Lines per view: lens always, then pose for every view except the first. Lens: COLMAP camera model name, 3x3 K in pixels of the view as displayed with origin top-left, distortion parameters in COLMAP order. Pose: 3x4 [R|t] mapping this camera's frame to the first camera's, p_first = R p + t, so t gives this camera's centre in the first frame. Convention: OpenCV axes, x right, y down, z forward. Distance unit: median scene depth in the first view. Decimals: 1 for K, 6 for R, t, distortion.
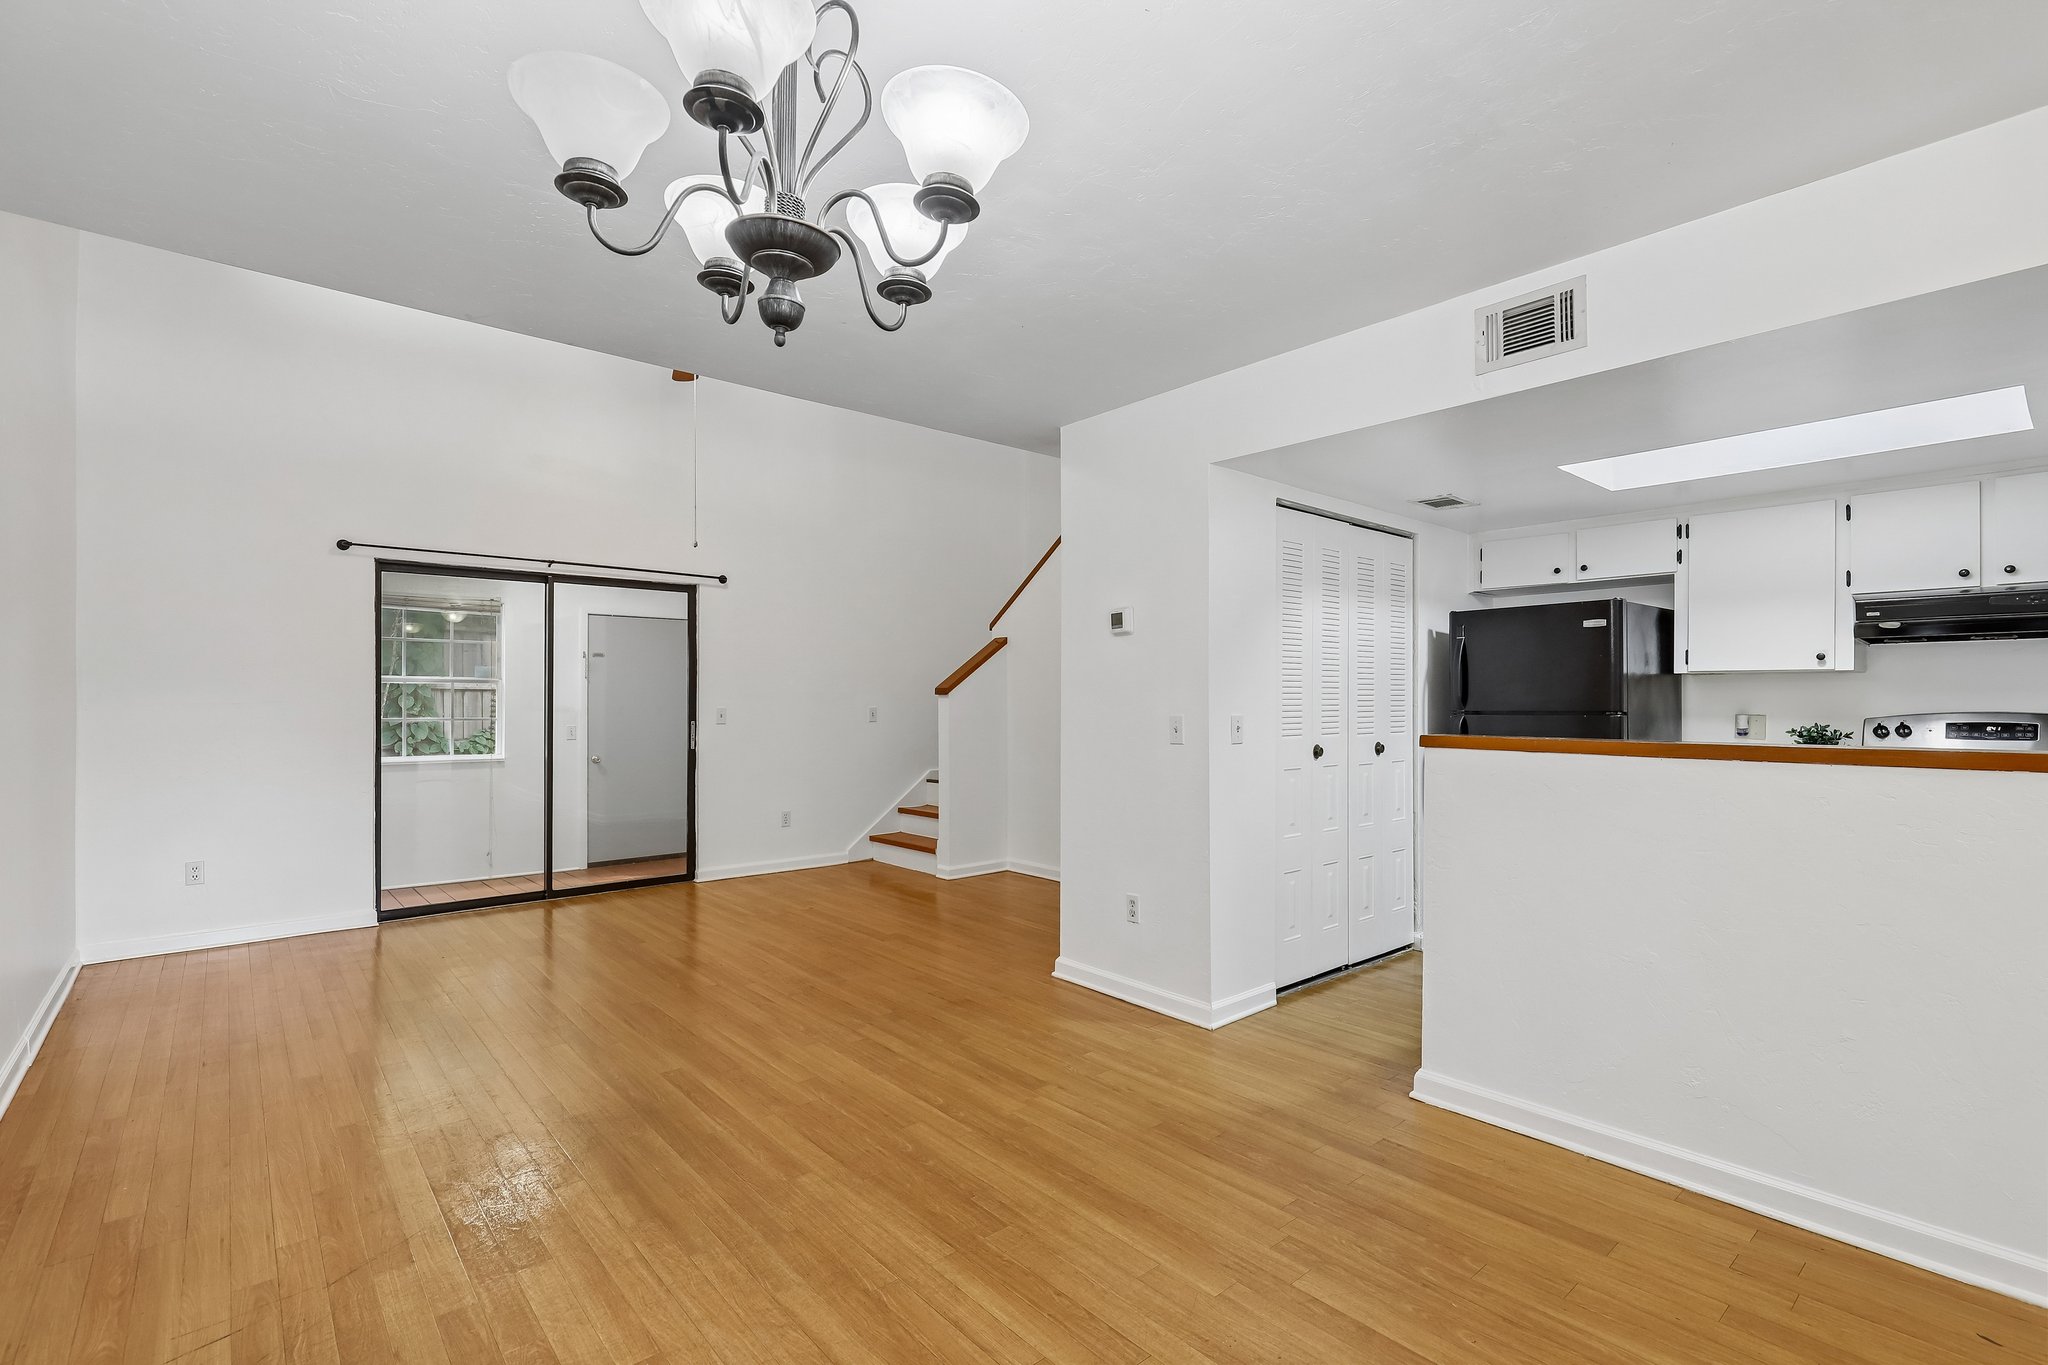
lens RADIAL K [[929.6, 0, 1033.1], [0, 929.6, 689.7], [0, 0, 1]] dist [0.001672, -0.000987]
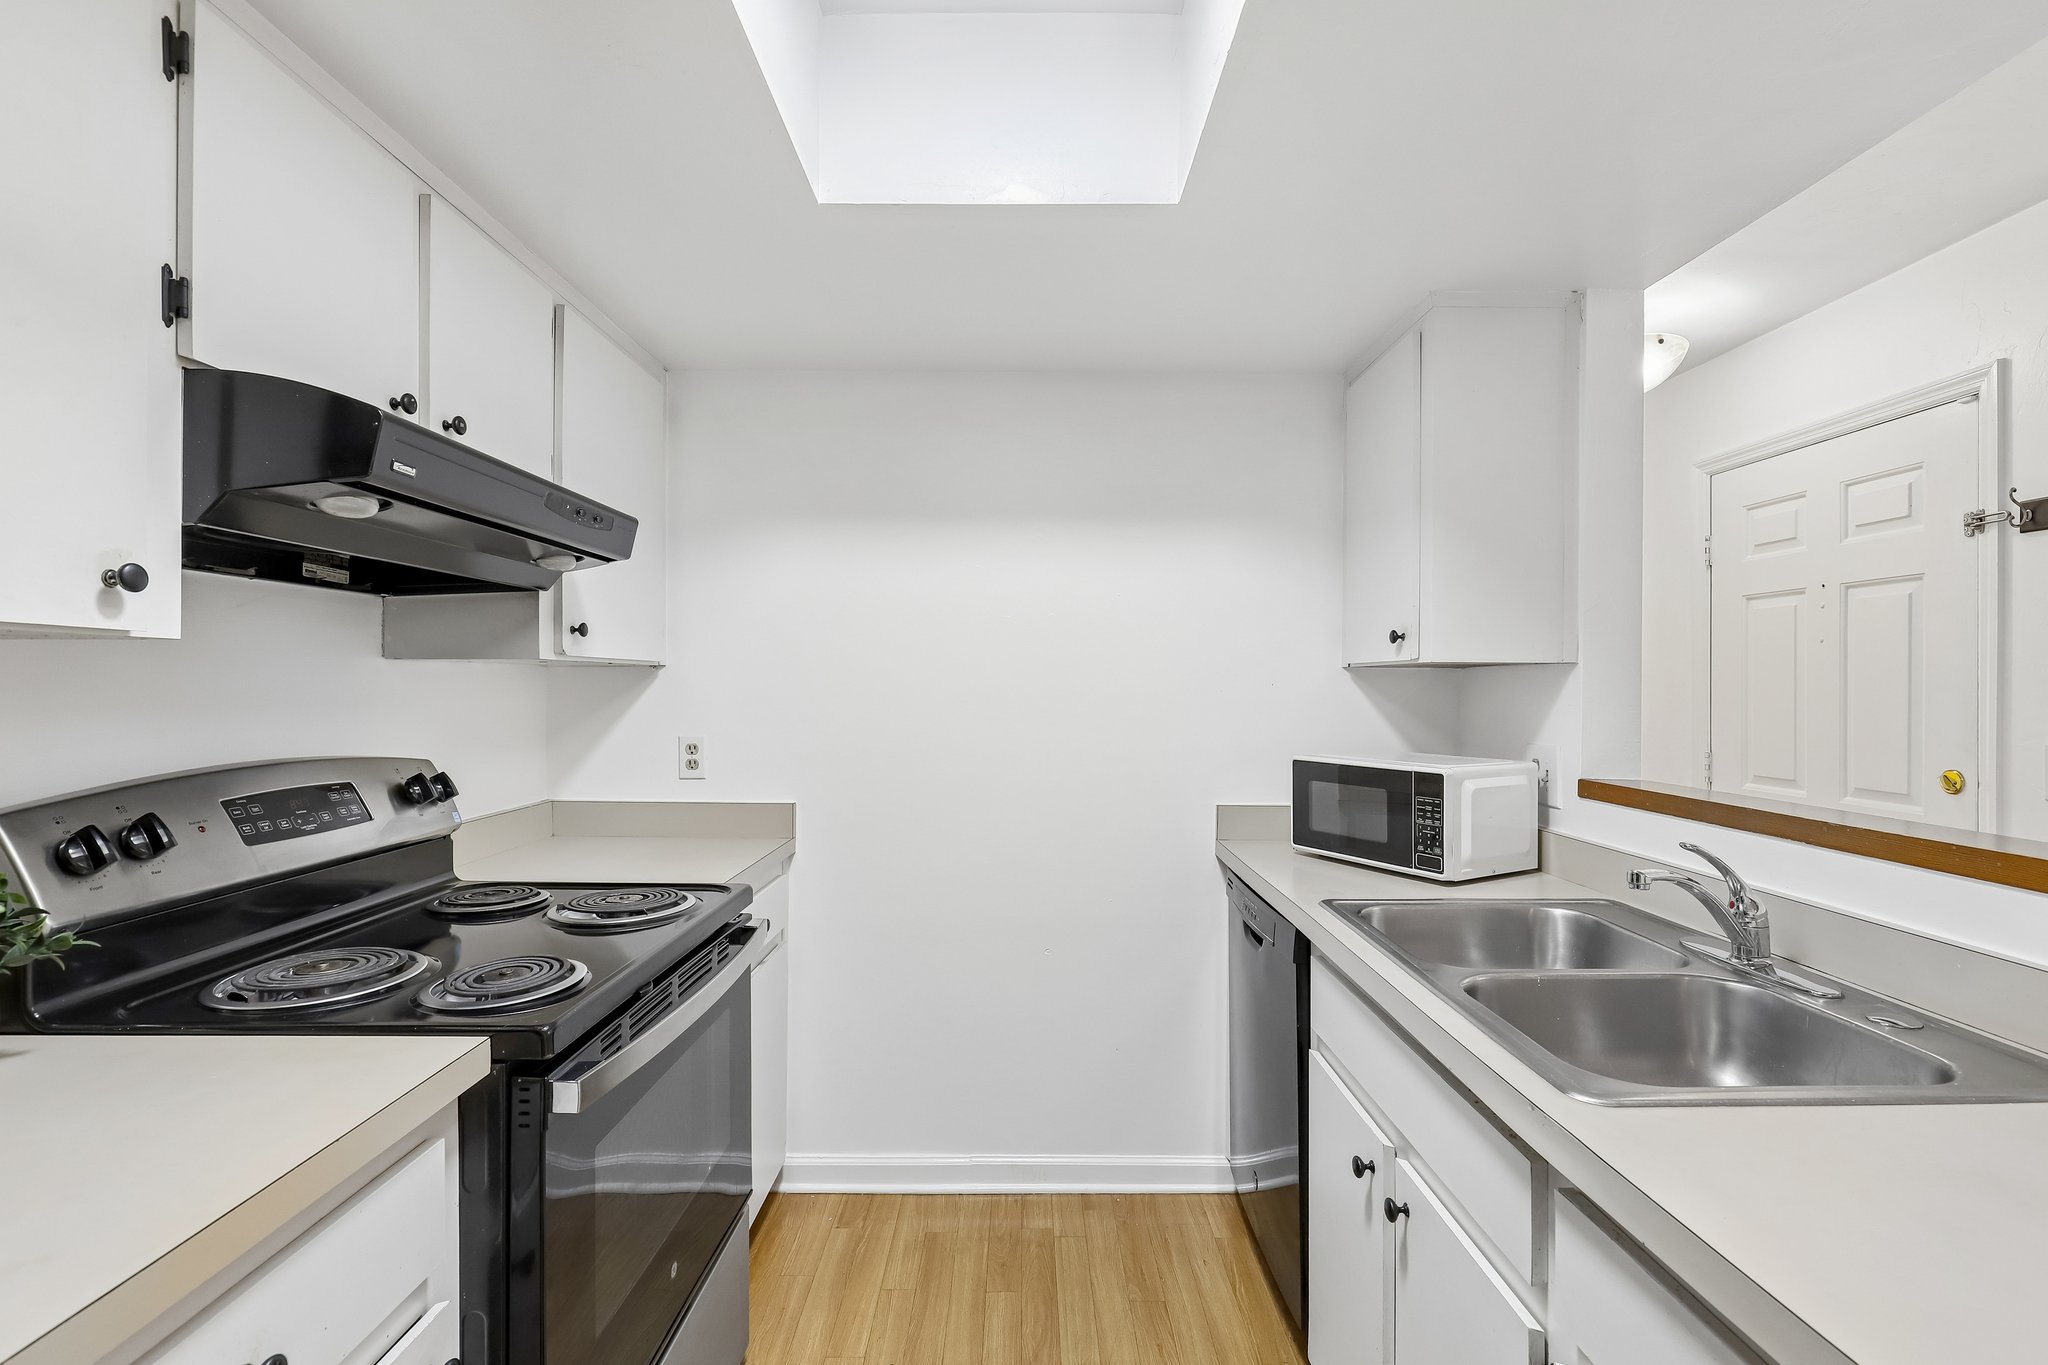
lens RADIAL K [[929.6, 0, 1033.1], [0, 929.6, 689.7], [0, 0, 1]] dist [0.001672, -0.000987]
pose [[-0.759001, -0.005671, 0.651065, 0.407205], [-0.010645, 0.999936, -0.003700, -0.006378], [-0.651003, -0.009739, -0.759013, 0.826640]]
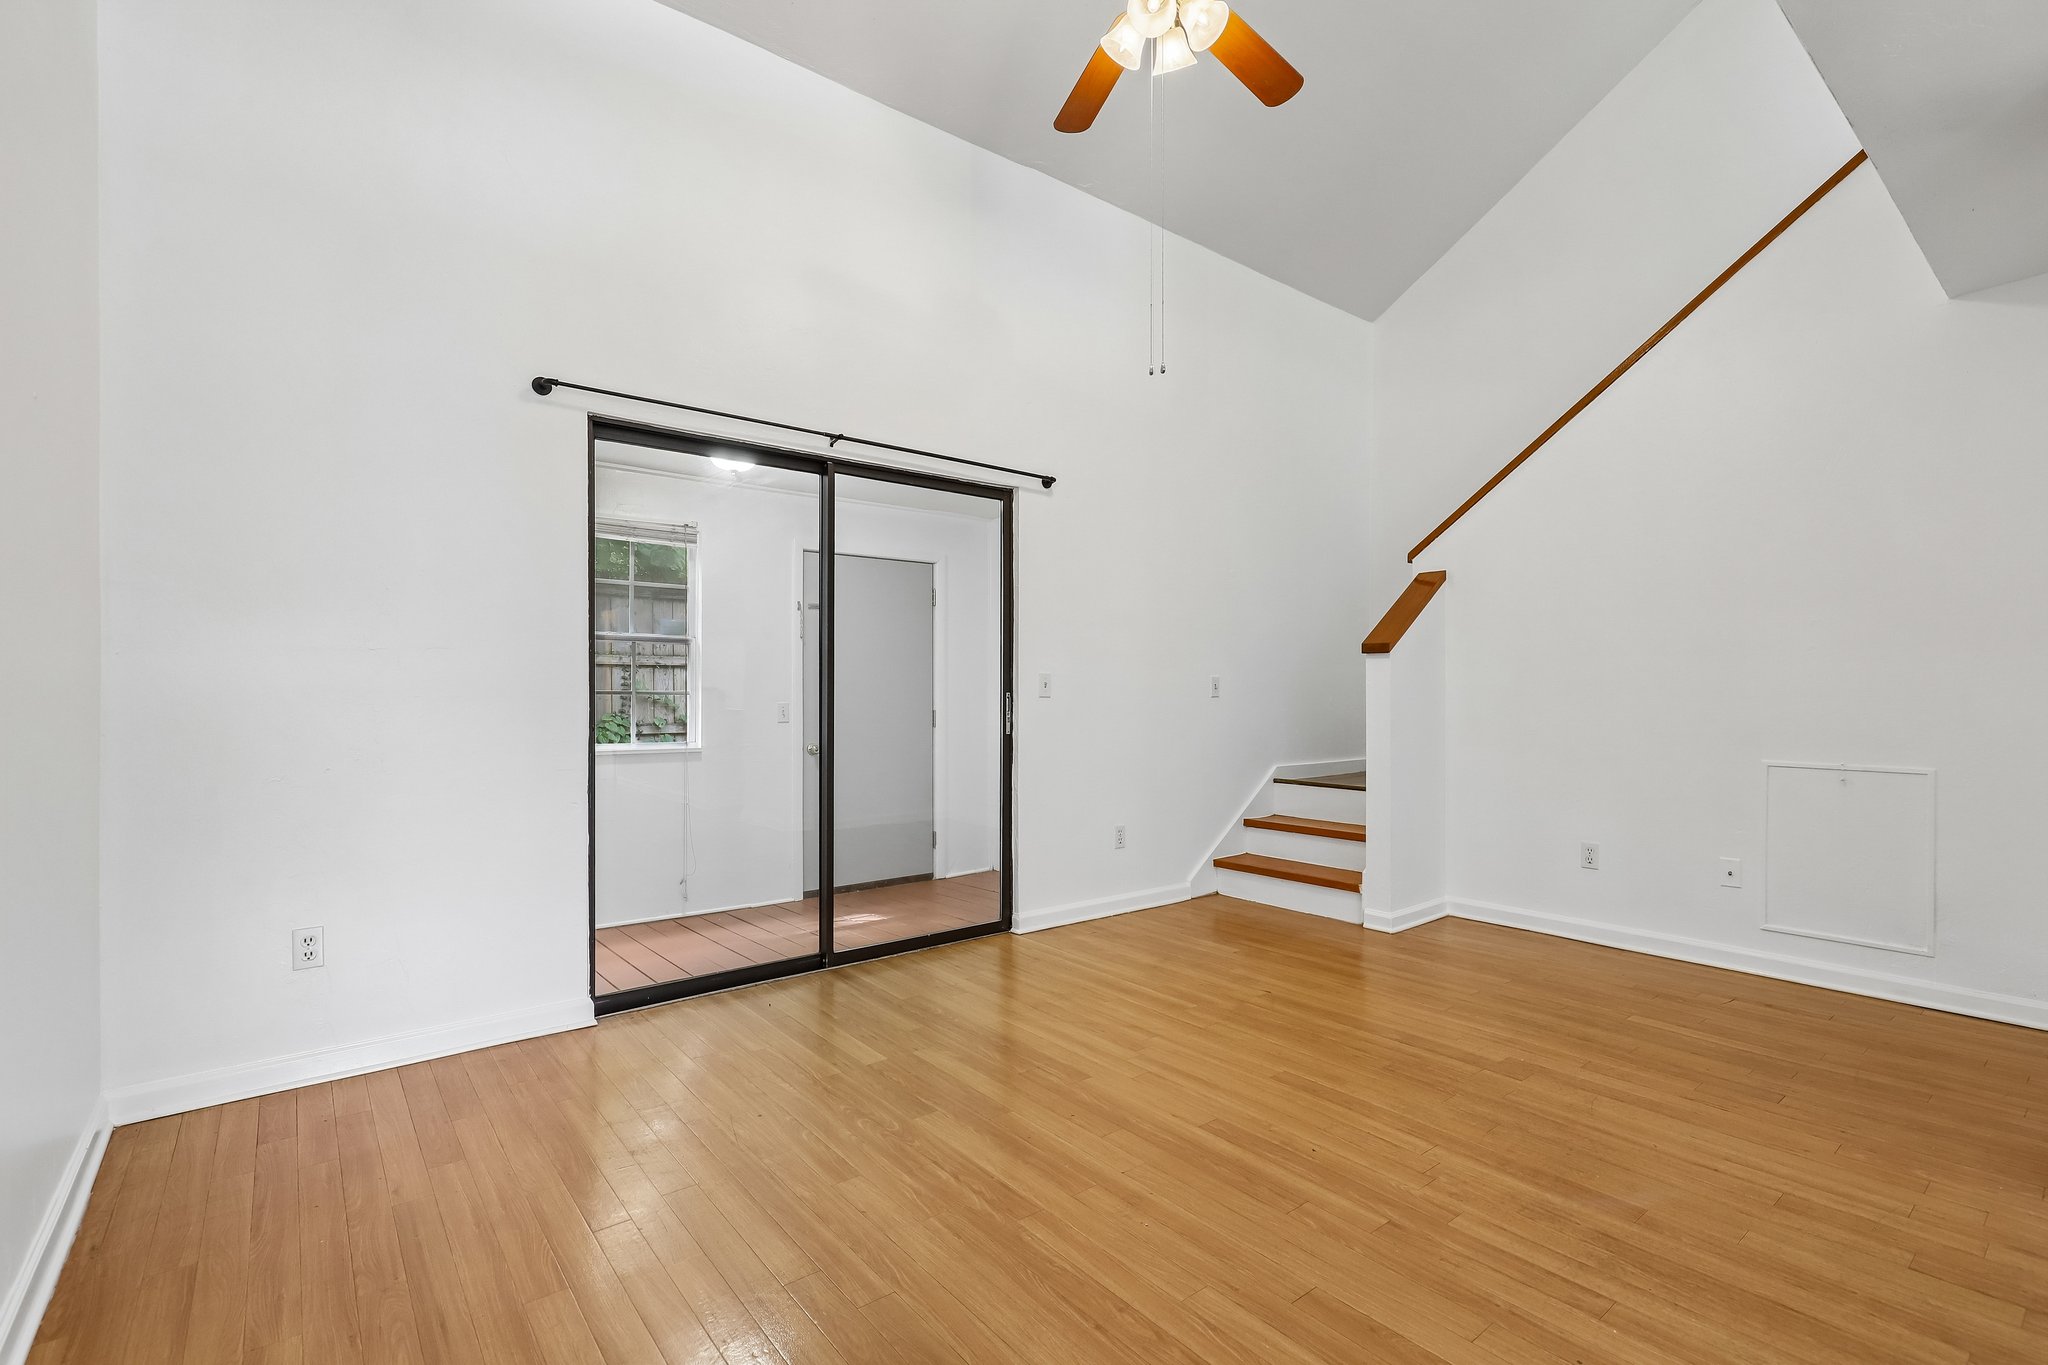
lens RADIAL K [[929.6, 0, 1033.1], [0, 929.6, 689.7], [0, 0, 1]] dist [0.001672, -0.000987]
pose [[0.999311, -0.000009, -0.037104, -0.424800], [0.000317, 0.999966, 0.008299, 0.034065], [0.037103, -0.008306, 0.999277, 0.436524]]
